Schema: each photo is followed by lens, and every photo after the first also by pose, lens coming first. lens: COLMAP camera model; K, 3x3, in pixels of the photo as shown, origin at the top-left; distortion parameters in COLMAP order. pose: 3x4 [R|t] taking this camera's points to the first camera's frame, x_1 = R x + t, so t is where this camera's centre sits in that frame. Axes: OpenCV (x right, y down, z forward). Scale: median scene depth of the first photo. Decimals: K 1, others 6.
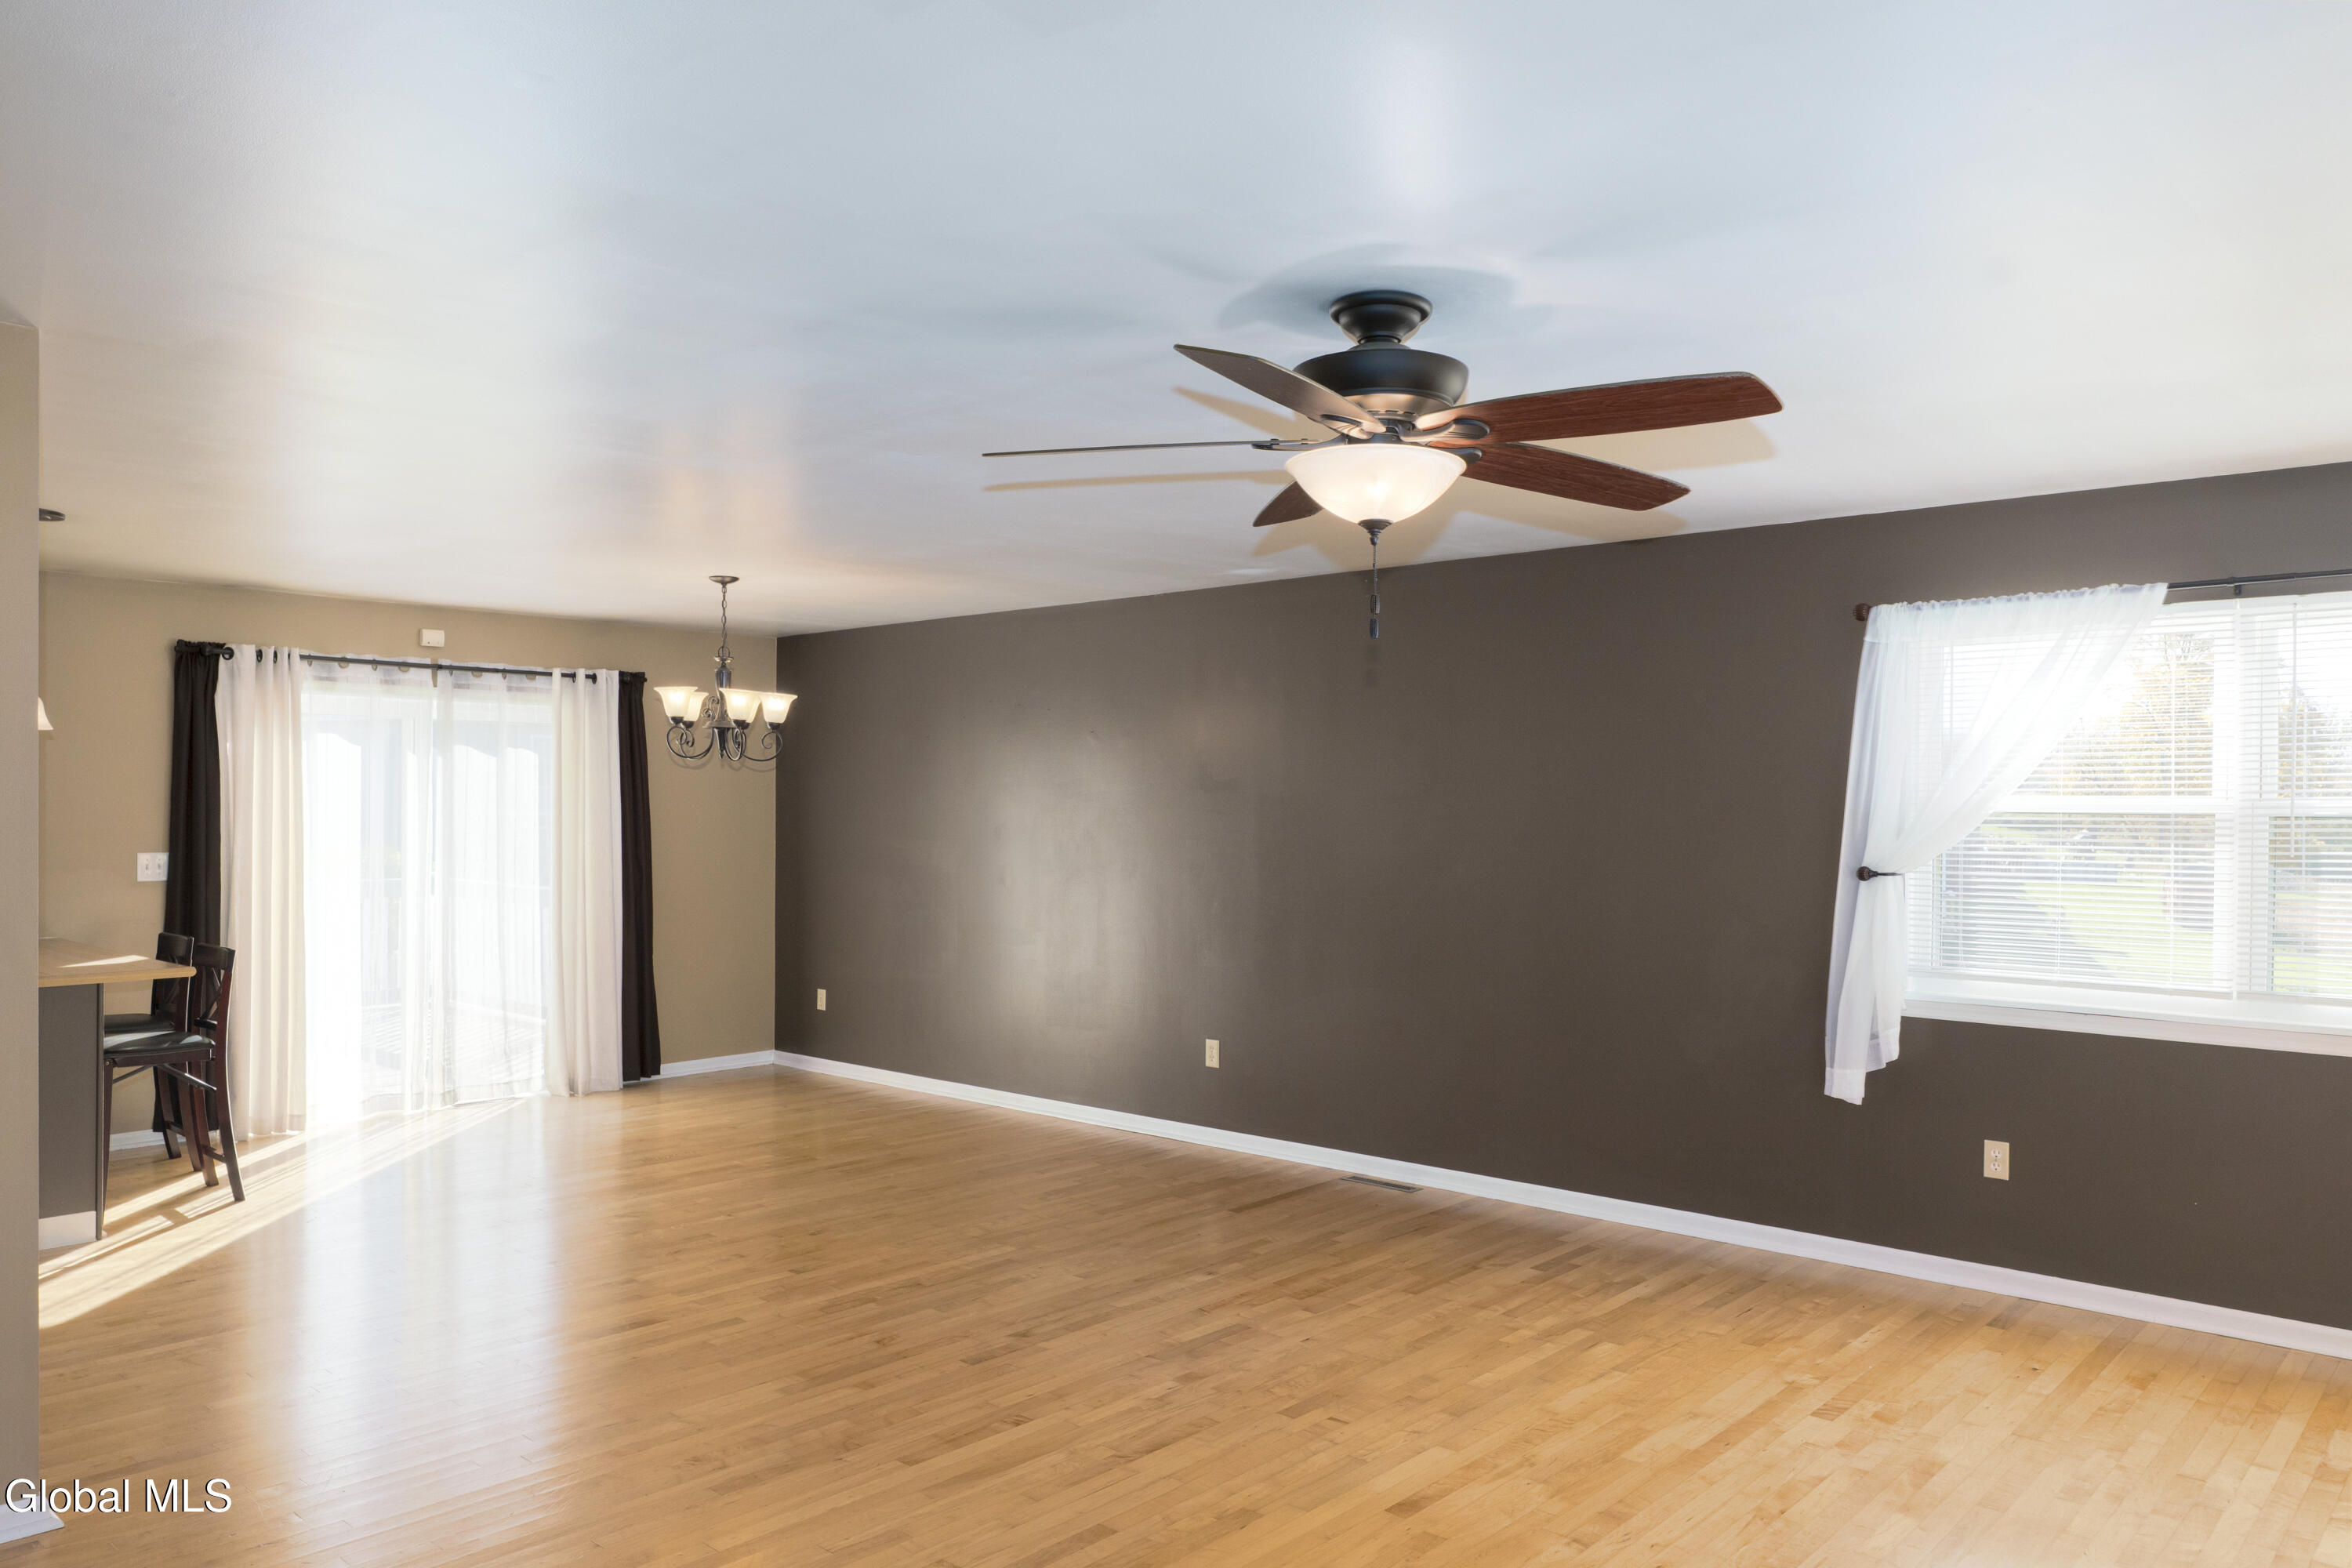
lens RADIAL K [[1630.7, 0, 1160.3], [0, 1630.7, 800.7], [0, 0, 1]] dist [-0.012979, 0.007234]
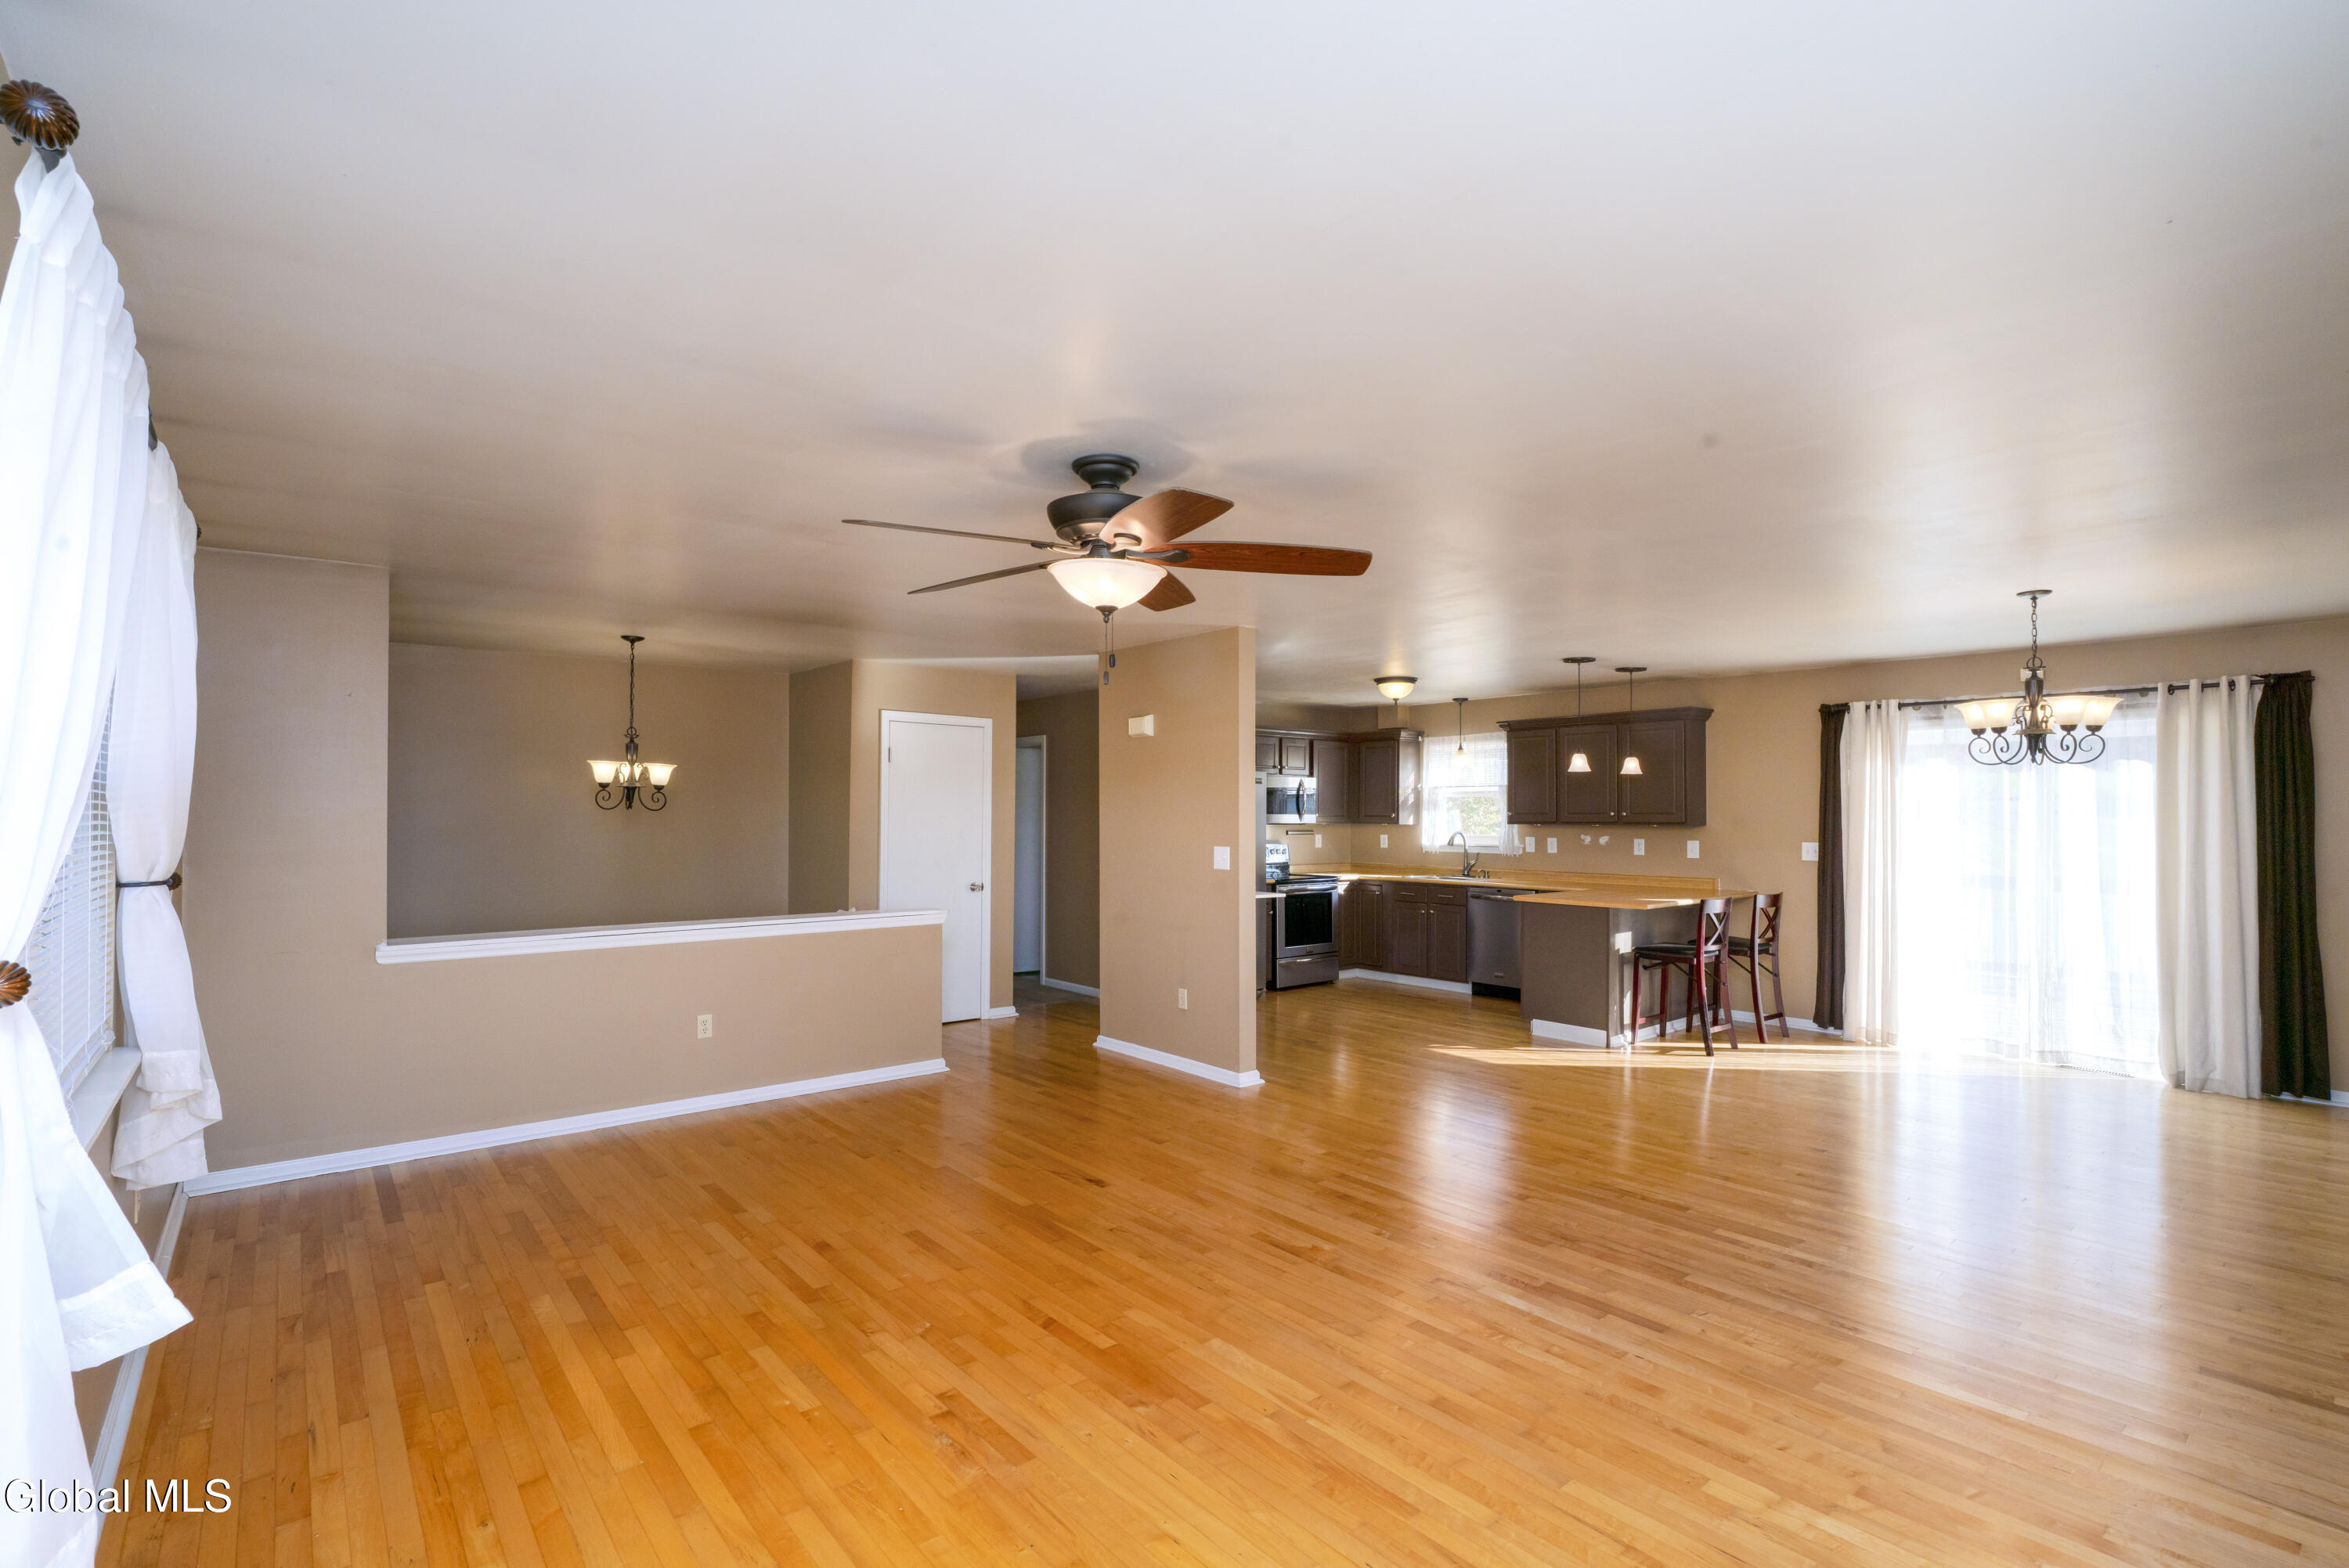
lens RADIAL K [[1079.5, 0, 1169.4], [0, 1079.5, 804.4], [0, 0, 1]] dist [-0.005900, 0.002073]
pose [[-0.141231, -0.013705, -0.989882, 0.470715], [0.000294, 0.999904, -0.013886, 0.009122], [0.989977, -0.002252, -0.141213, 0.511940]]
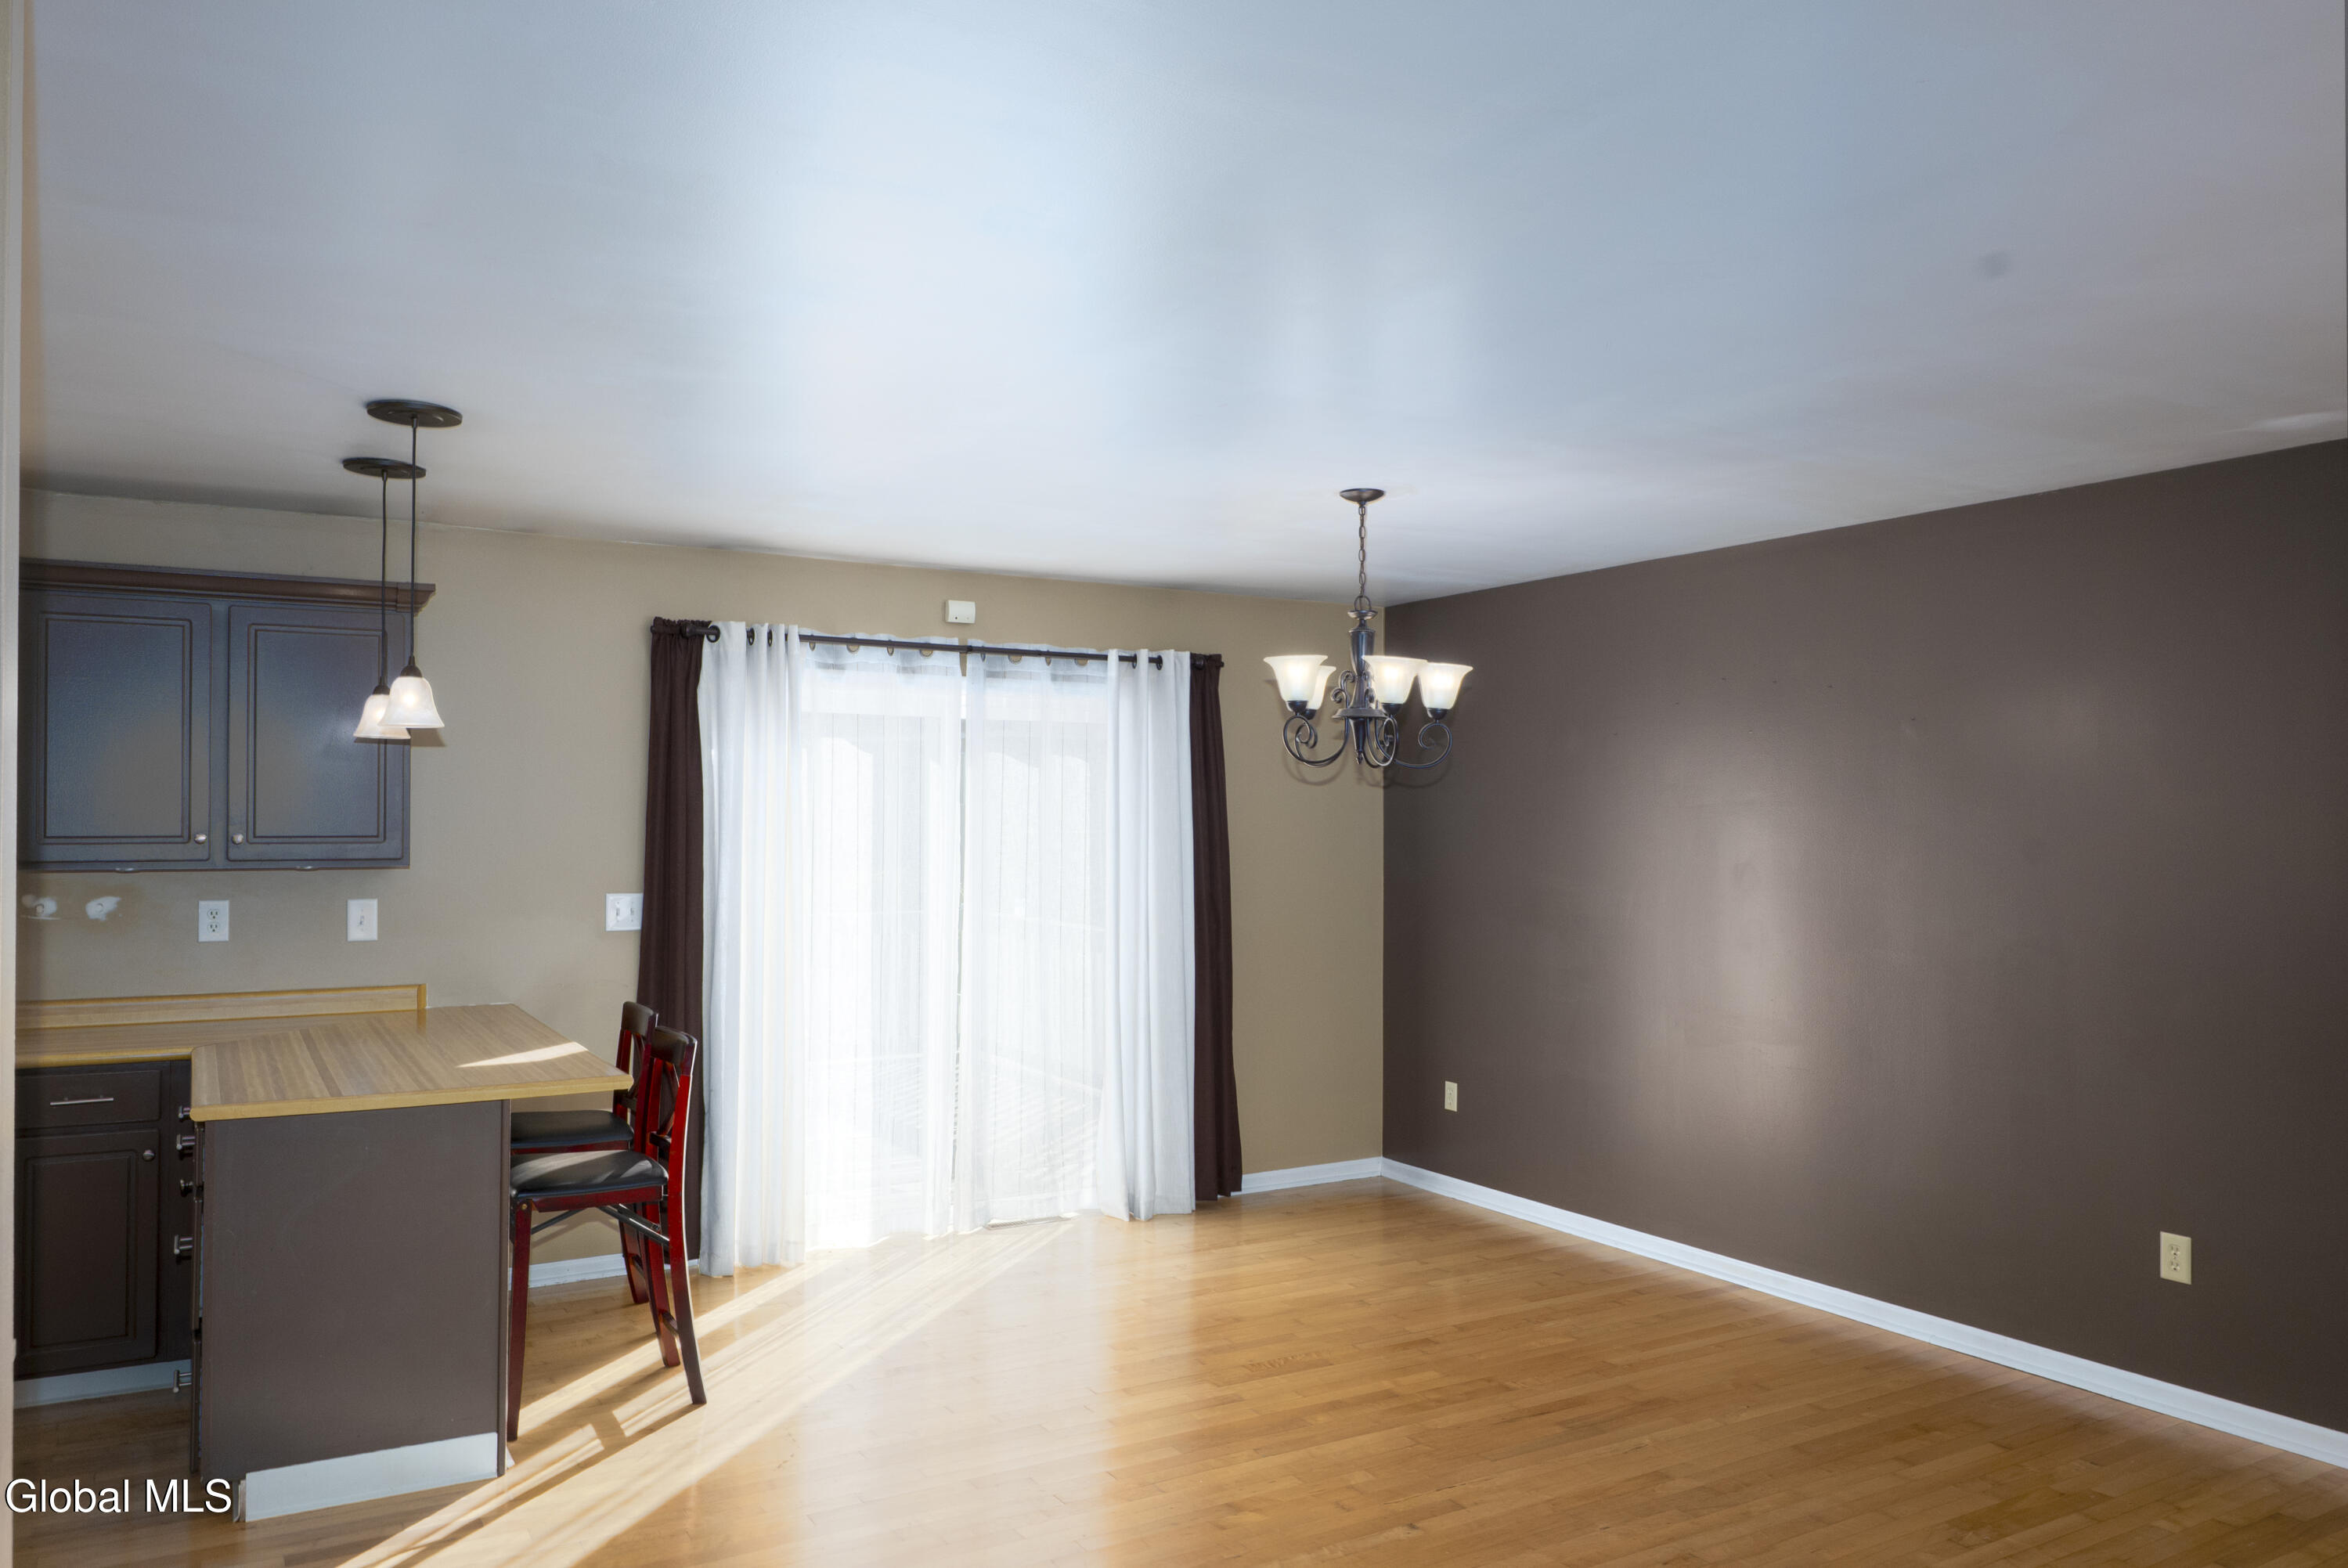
lens RADIAL K [[1631.6, 0, 1160.7], [0, 1631.6, 784.6], [0, 0, 1]] dist [-0.014081, -0.003225]
pose [[0.953379, -0.006085, -0.301713, -0.137489], [0.000165, 0.999807, -0.019644, -0.004294], [0.301774, 0.018679, 0.953196, 0.323510]]
